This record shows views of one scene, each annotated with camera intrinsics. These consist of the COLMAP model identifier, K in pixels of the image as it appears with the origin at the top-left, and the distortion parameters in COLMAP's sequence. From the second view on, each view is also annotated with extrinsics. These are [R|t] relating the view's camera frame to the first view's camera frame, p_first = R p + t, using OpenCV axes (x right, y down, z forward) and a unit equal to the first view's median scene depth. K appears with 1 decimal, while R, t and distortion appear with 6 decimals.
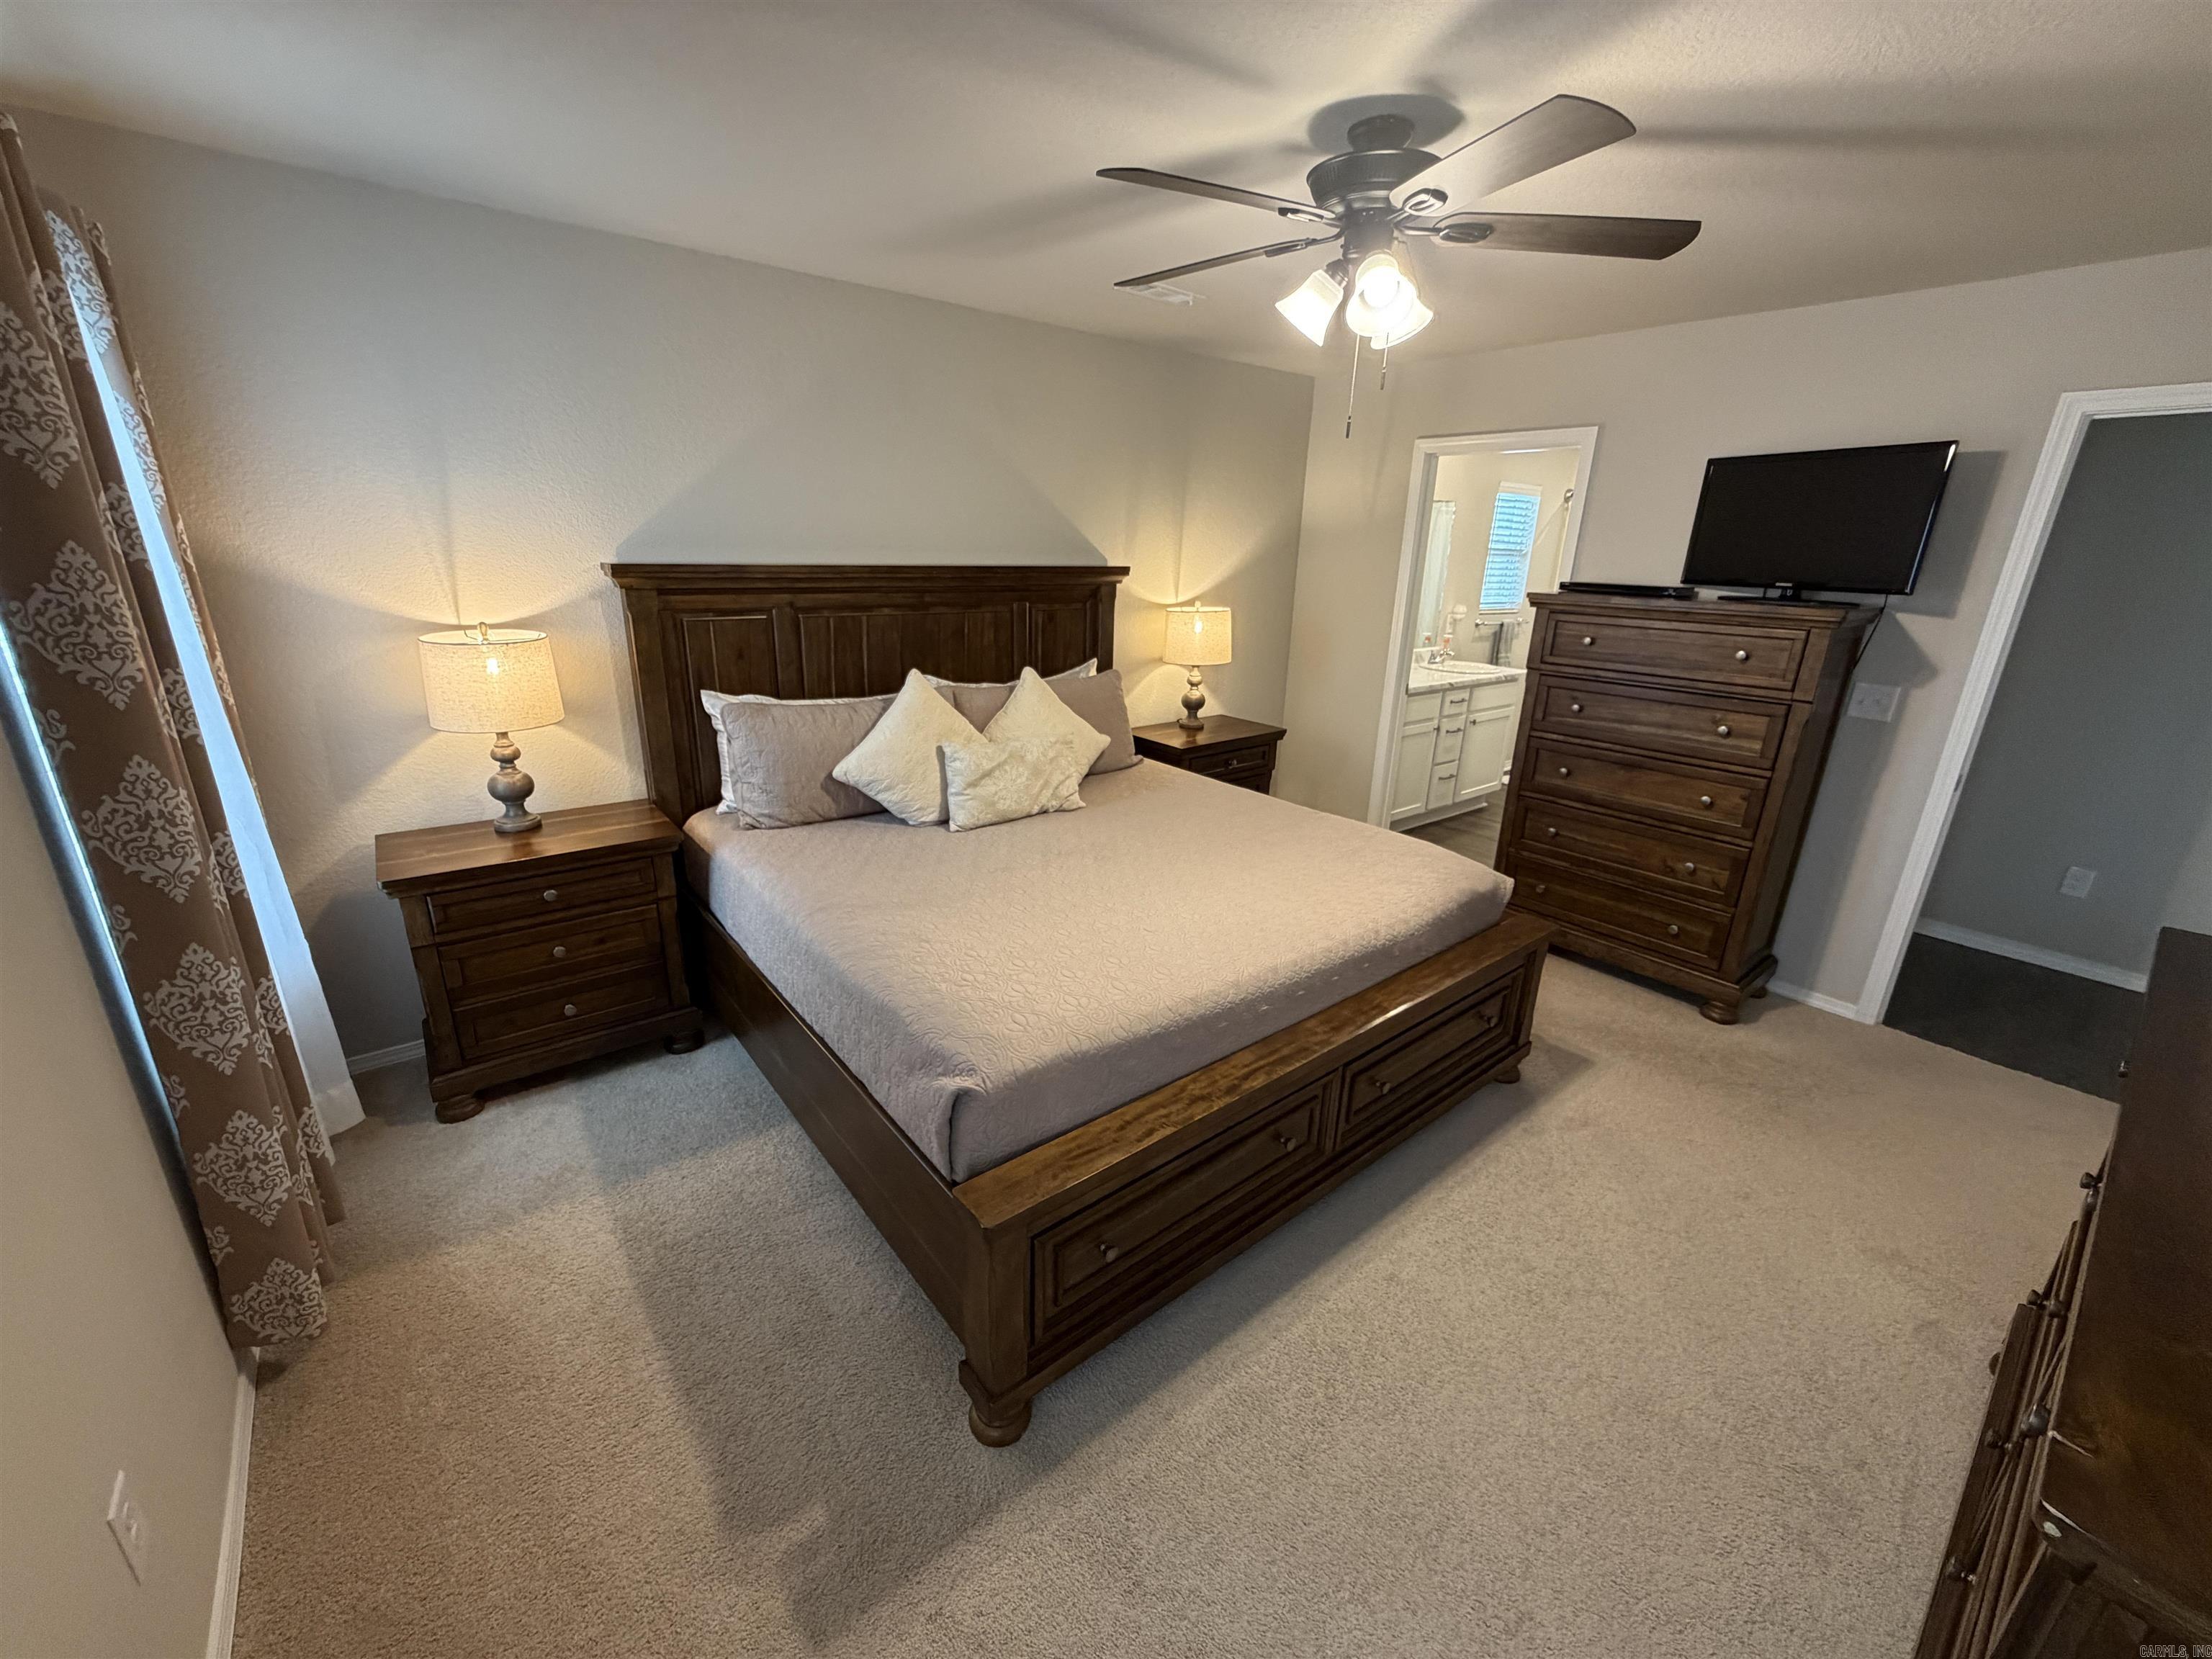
lens RADIAL K [[884.3, 0, 1103.5], [0, 884.3, 829.2], [0, 0, 1]] dist [0.000766, -0.000028]
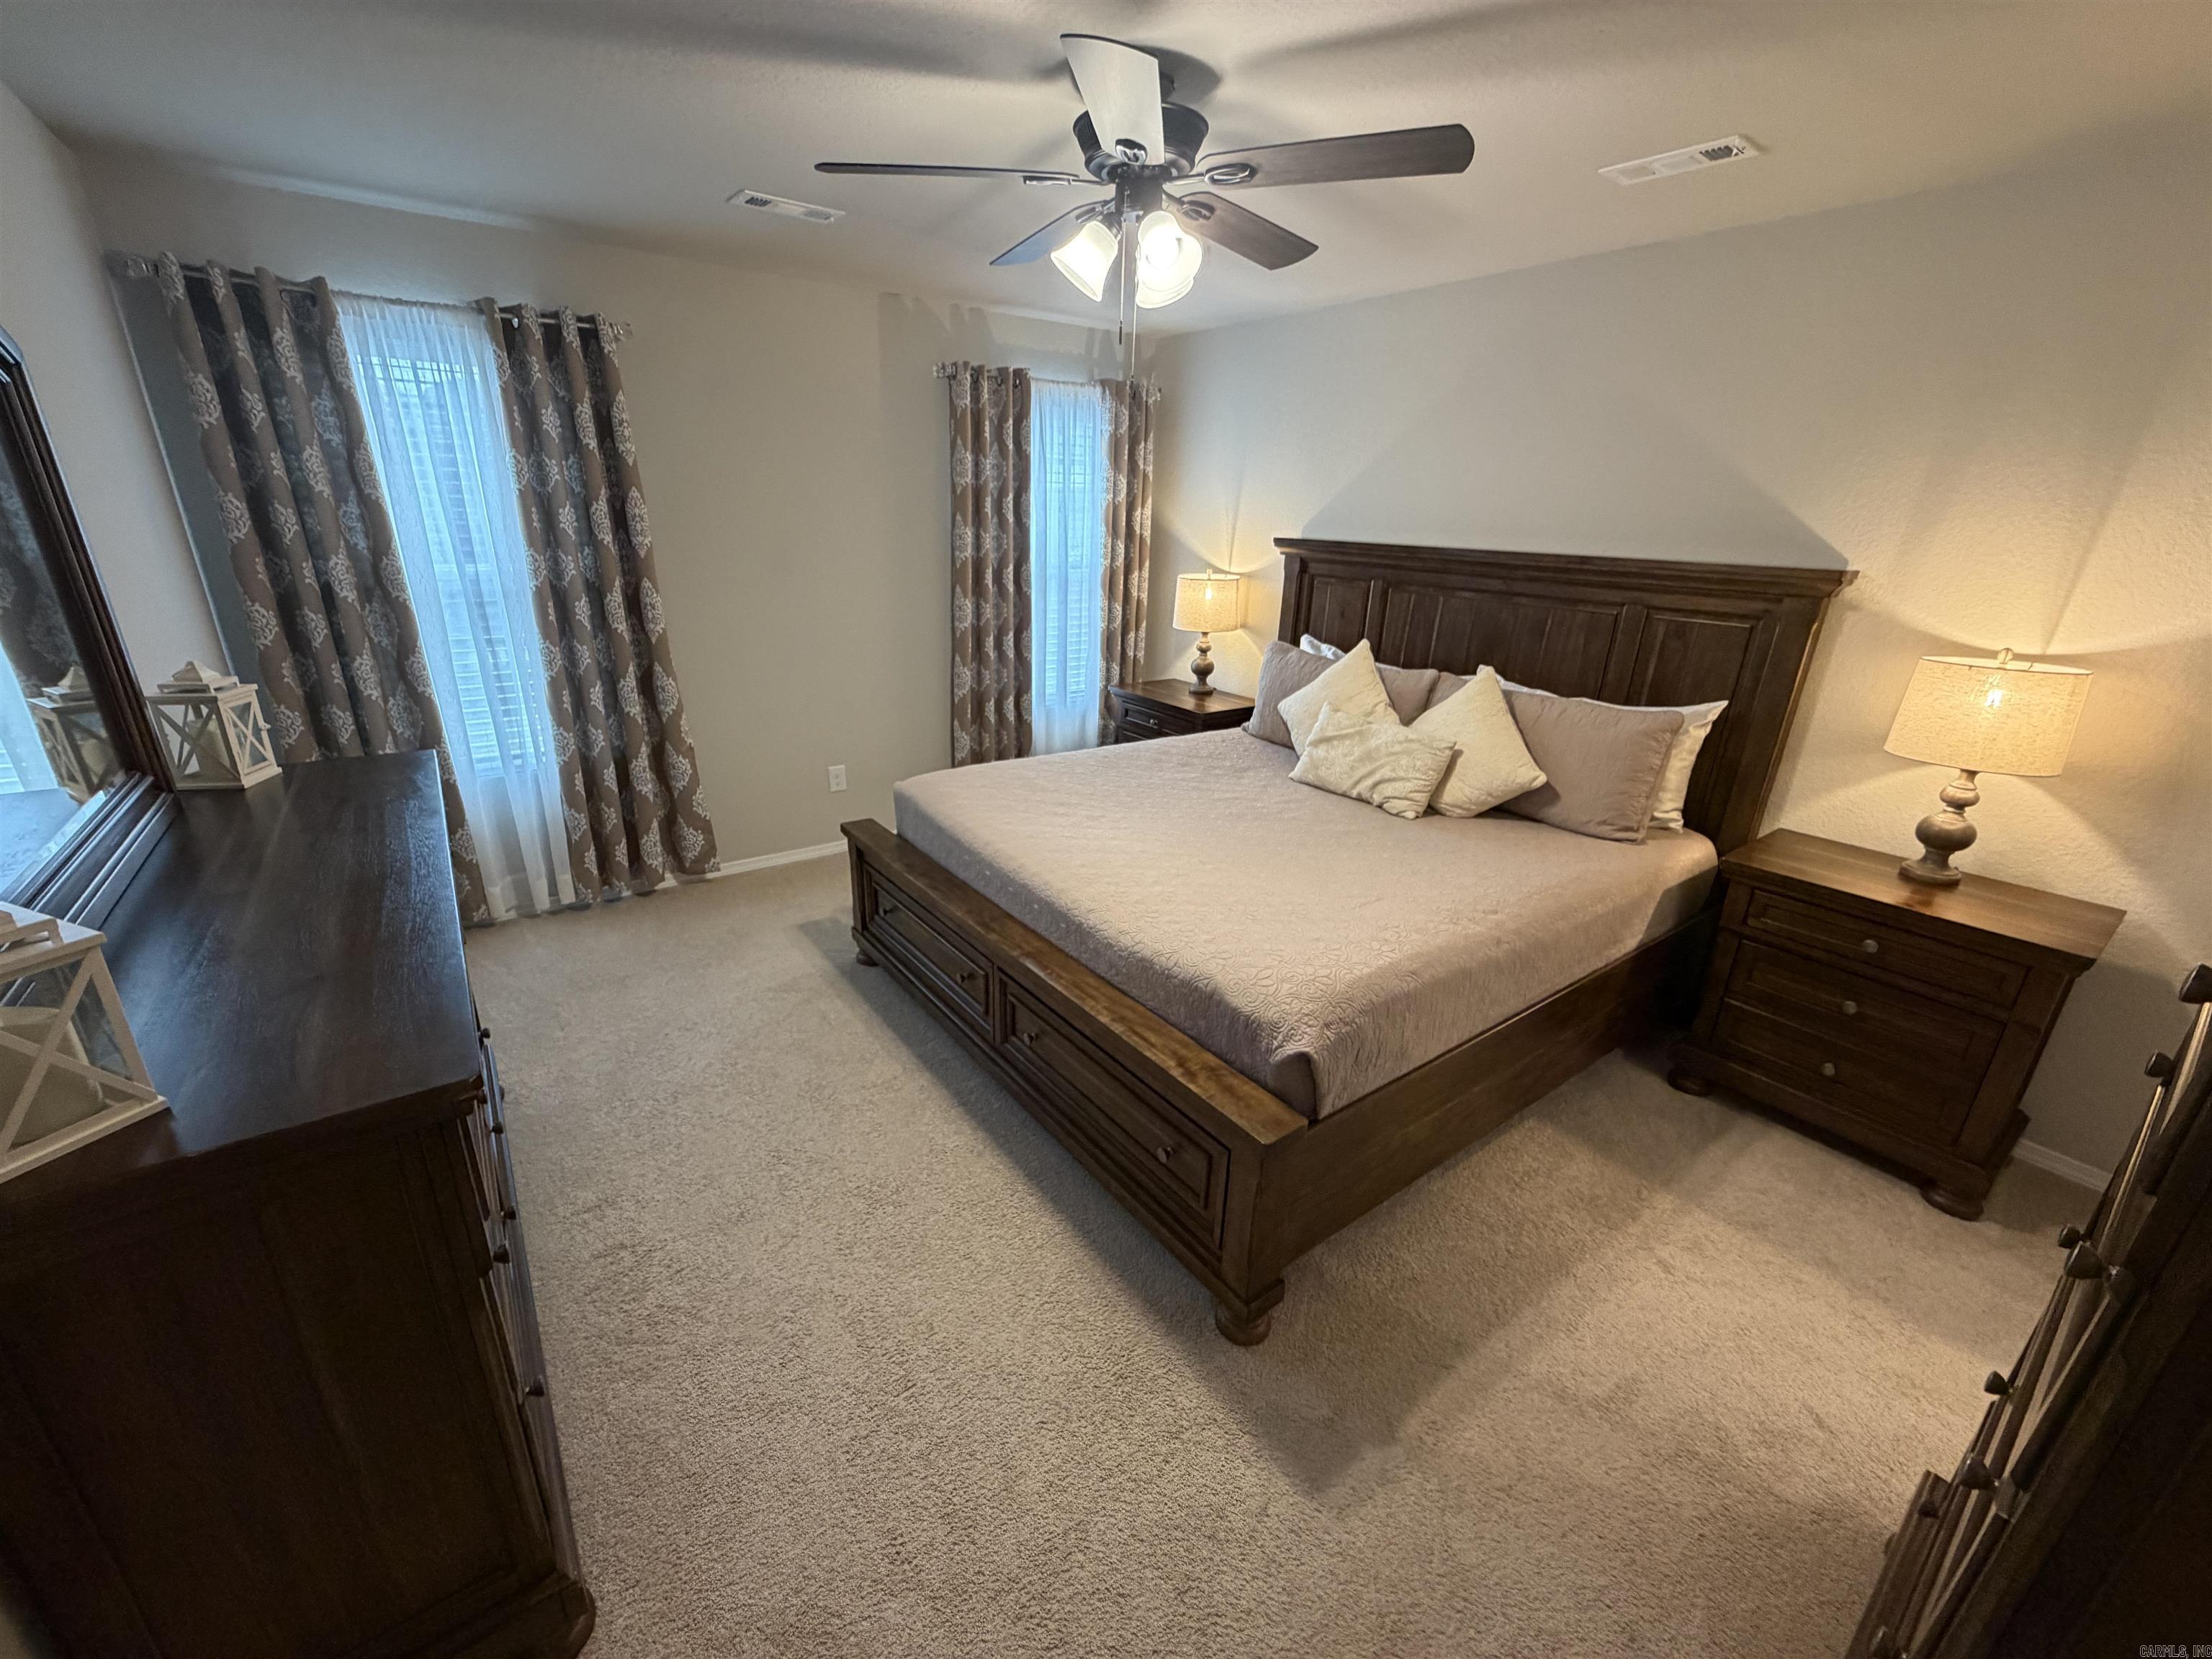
lens RADIAL K [[884.3, 0, 1102.5], [0, 884.3, 830.6], [0, 0, 1]] dist [0.000766, -0.000028]
pose [[-0.040337, 0.321704, -0.945981, 0.686593], [-0.337801, 0.886615, 0.315919, -0.157686], [0.940353, 0.332296, 0.072908, 0.526649]]
